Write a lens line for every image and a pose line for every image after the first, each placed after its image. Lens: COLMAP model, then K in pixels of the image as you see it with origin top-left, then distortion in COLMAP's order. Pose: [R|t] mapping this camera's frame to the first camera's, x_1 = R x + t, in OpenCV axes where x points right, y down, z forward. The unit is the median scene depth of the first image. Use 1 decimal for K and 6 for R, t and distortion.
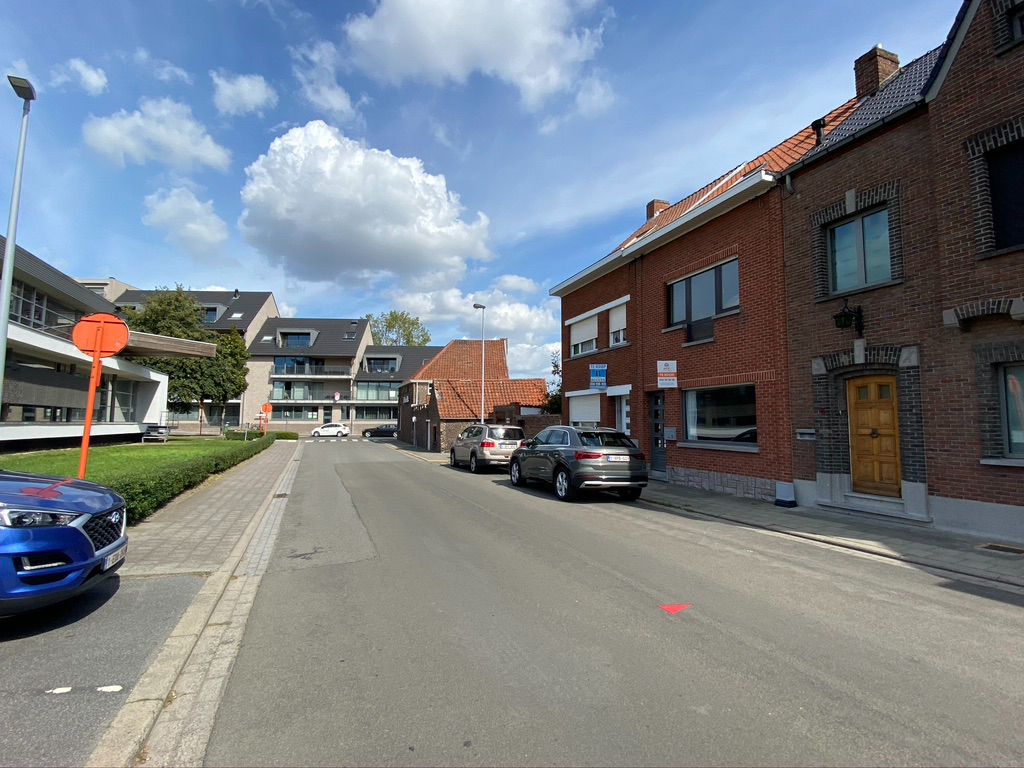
lens RADIAL K [[543.8, 0, 512.0], [0, 543.8, 384.0], [0, 0, 1]] dist [0.017047, -0.000290]
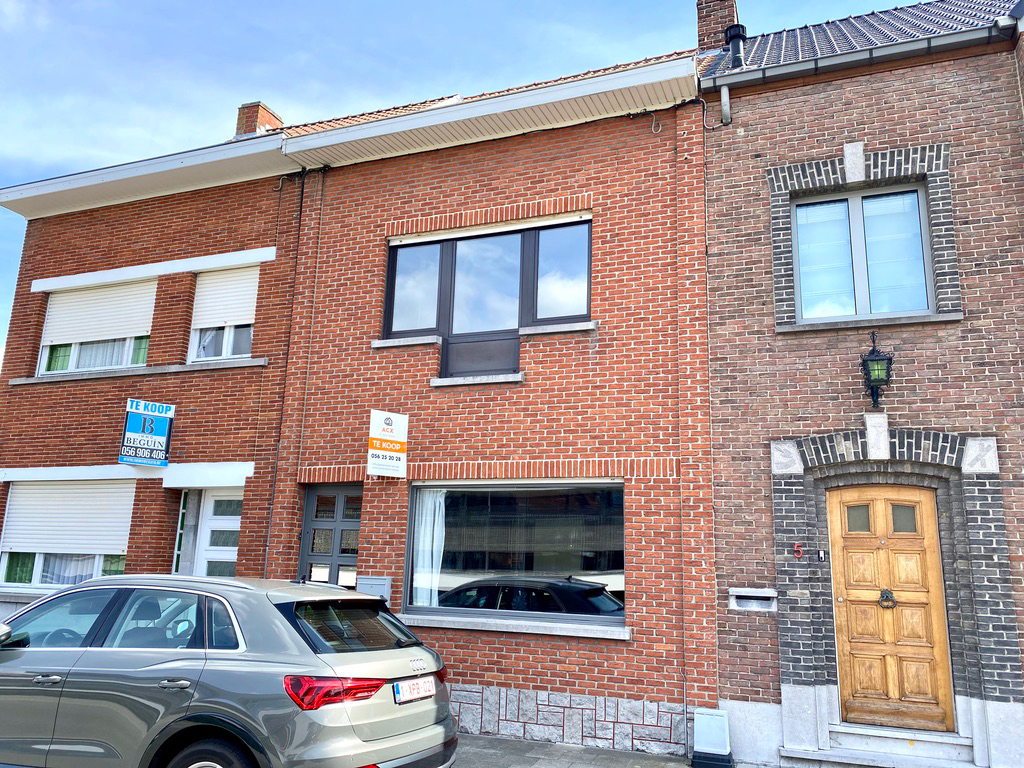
lens RADIAL K [[784.7, 0, 512.0], [0, 784.7, 384.0], [0, 0, 1]] dist [0.024629, -0.003493]
pose [[0.654491, 0.181596, 0.733938, -0.124217], [-0.078155, 0.981777, -0.173223, 0.040524], [-0.752020, 0.056012, 0.656756, 0.651612]]
